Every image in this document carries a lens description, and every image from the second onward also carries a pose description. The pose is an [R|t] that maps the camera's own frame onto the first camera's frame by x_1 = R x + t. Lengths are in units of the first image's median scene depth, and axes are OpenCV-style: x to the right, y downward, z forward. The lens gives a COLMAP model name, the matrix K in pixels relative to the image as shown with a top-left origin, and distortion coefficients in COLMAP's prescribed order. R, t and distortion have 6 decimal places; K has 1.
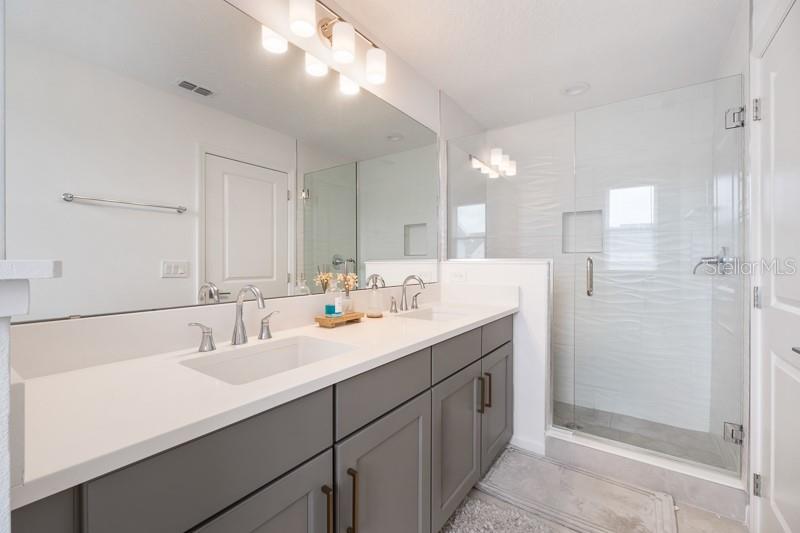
lens RADIAL K [[339.3, 0, 398.6], [0, 339.3, 264.3], [0, 0, 1]] dist [0.001588, 0.000116]
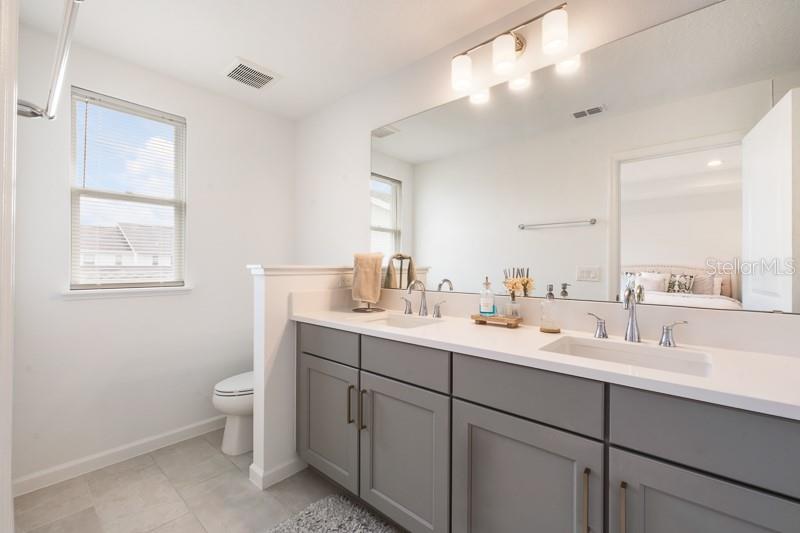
lens RADIAL K [[339.3, 0, 397.8], [0, 339.3, 263.4], [0, 0, 1]] dist [0.001588, 0.000116]
pose [[-0.107764, -0.006633, -0.994154, 0.649678], [-0.010472, 0.999930, -0.005536, -0.009460], [0.994121, 0.009814, -0.107826, 0.567341]]
